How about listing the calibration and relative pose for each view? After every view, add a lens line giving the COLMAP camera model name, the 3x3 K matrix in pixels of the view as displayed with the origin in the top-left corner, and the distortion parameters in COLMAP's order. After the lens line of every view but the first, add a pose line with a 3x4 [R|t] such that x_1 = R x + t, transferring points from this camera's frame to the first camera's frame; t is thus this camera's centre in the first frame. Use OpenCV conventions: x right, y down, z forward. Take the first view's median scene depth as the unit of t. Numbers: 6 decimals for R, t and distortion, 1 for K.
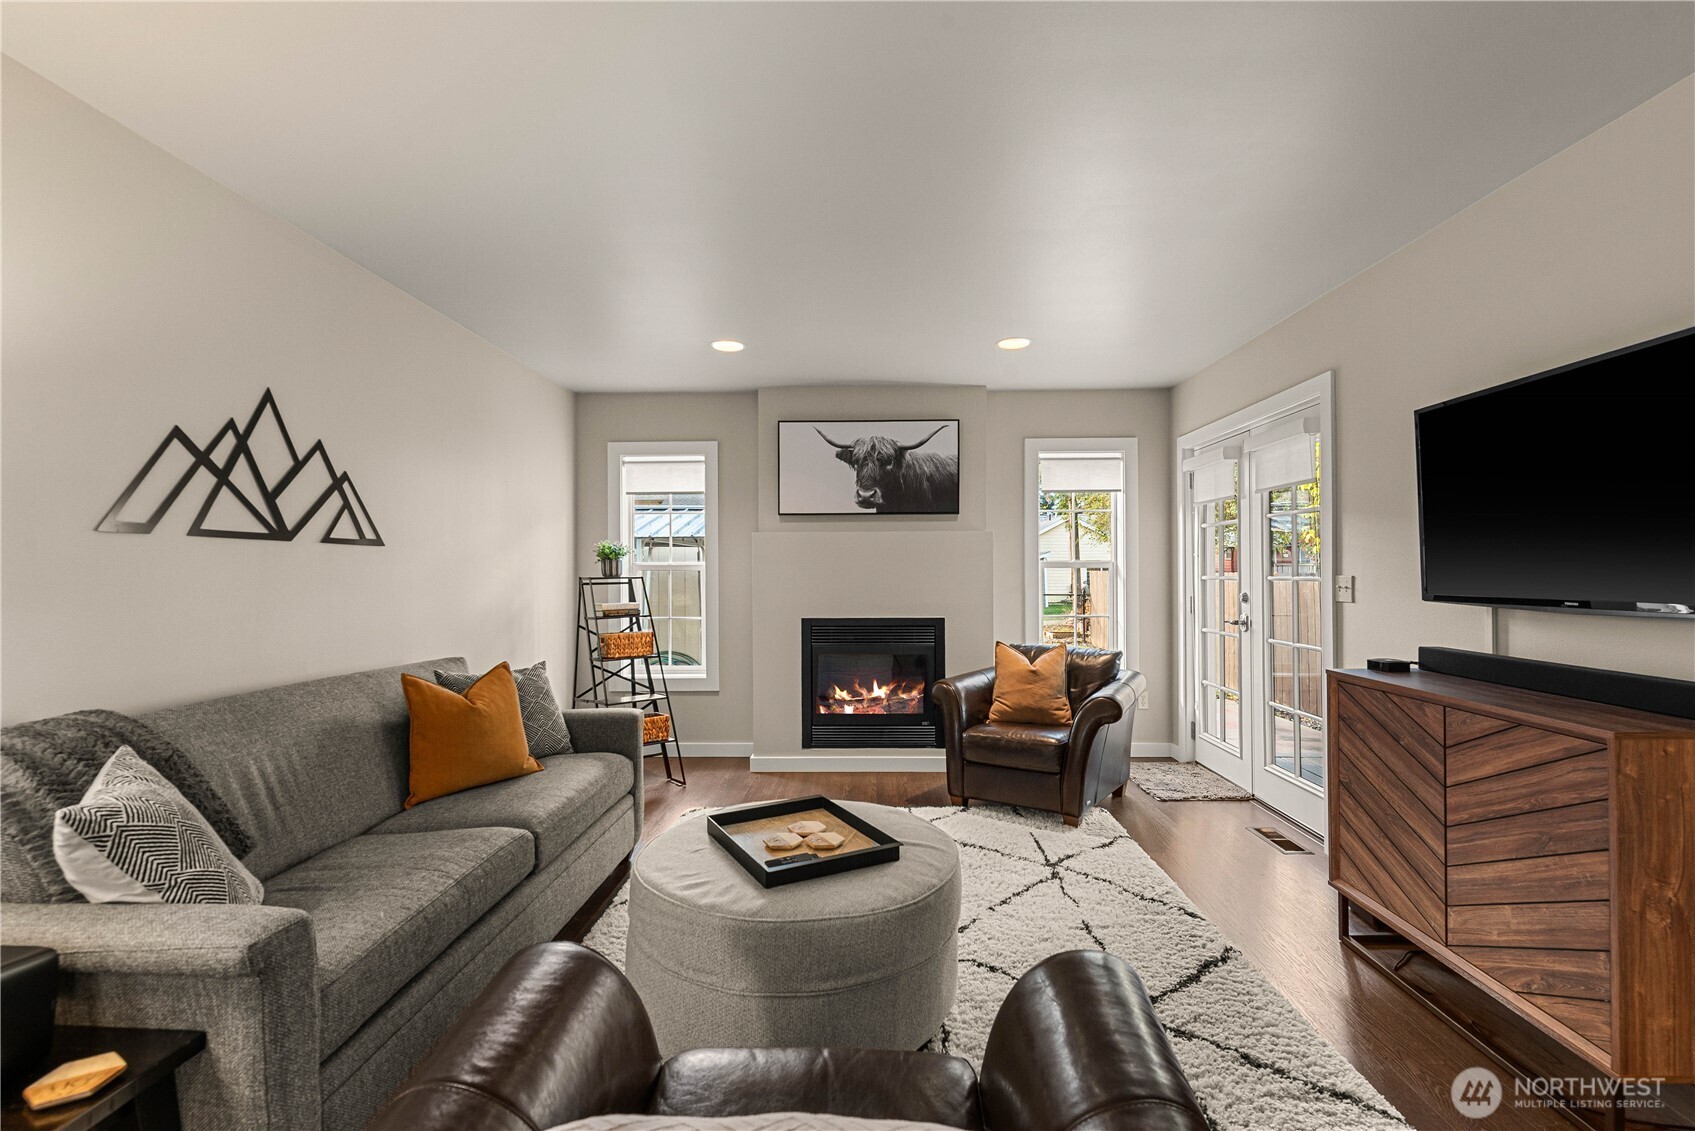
lens RADIAL K [[754.7, 0, 847.5], [0, 754.7, 565.5], [0, 0, 1]] dist [0.000539, 0.000043]
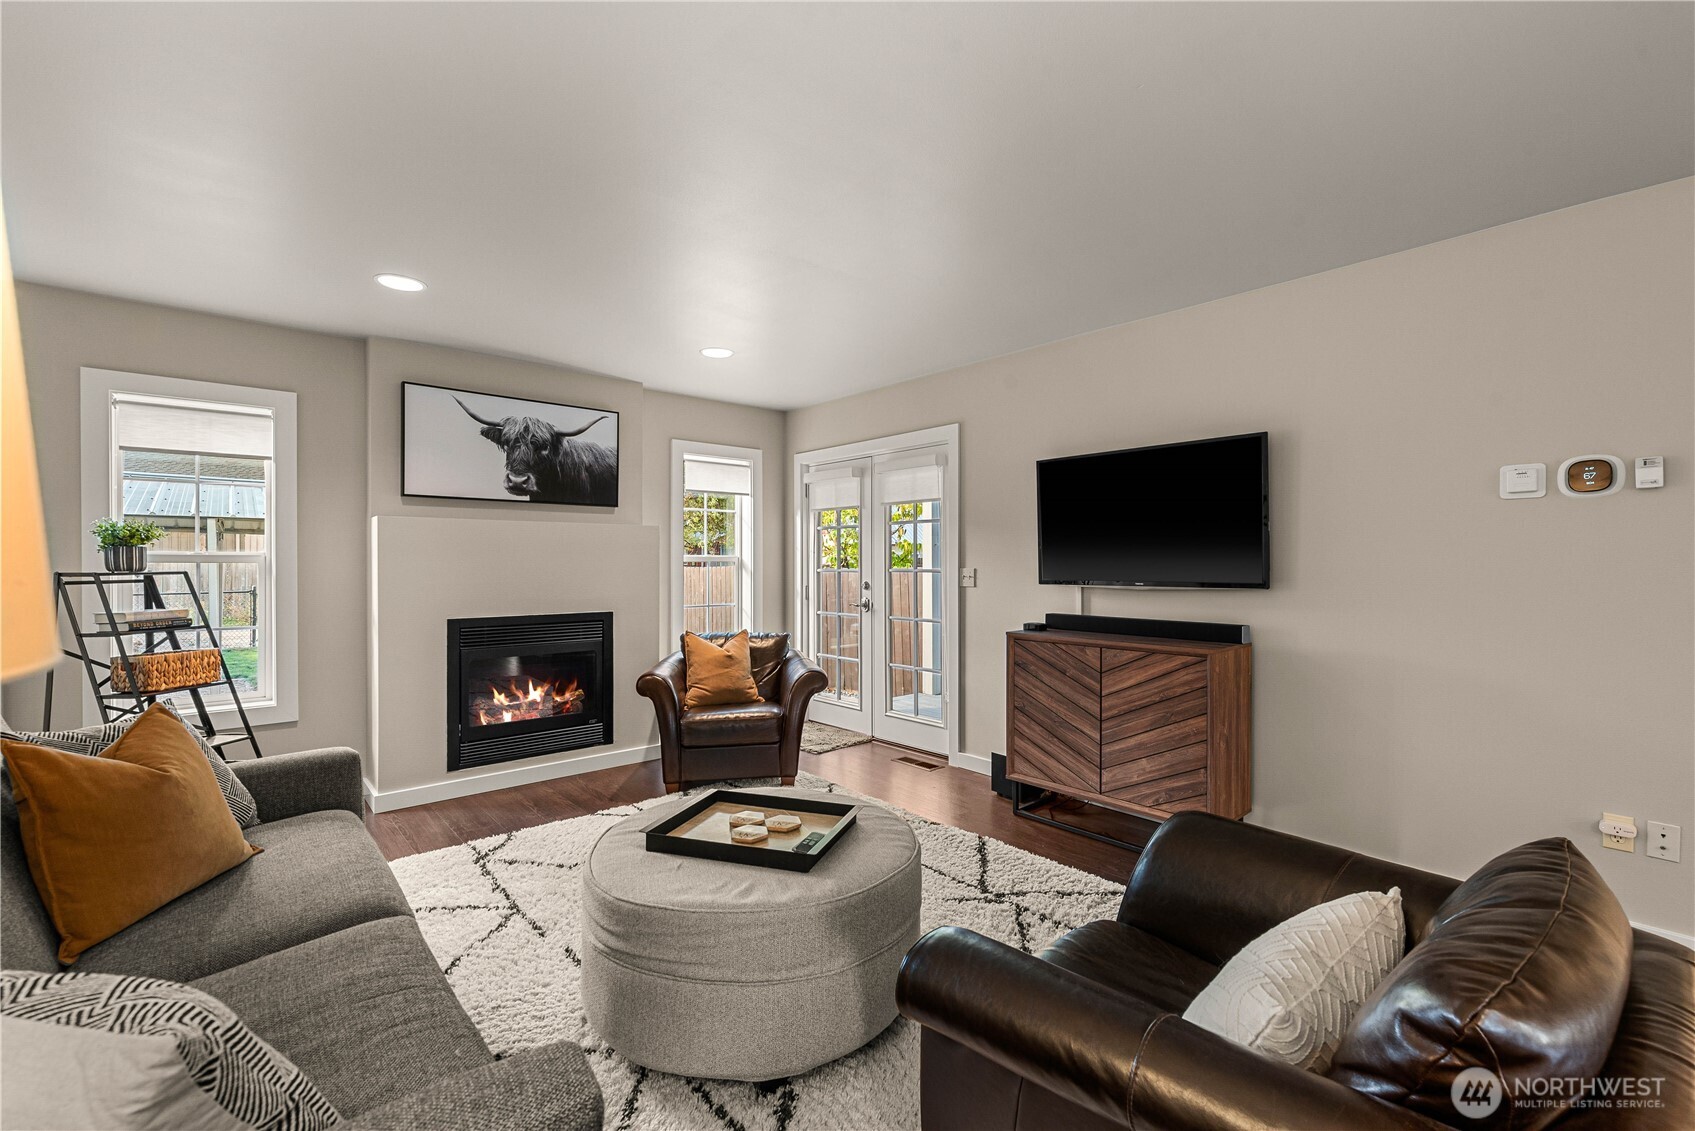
lens RADIAL K [[723.7, 0, 847.5], [0, 723.7, 565.5], [0, 0, 1]] dist [0.000035, -0.000048]
pose [[0.734236, 0.001832, 0.678891, -0.297311], [-0.007086, 0.999963, 0.004966, 0.001976], [-0.678857, -0.008457, 0.734222, 0.098001]]
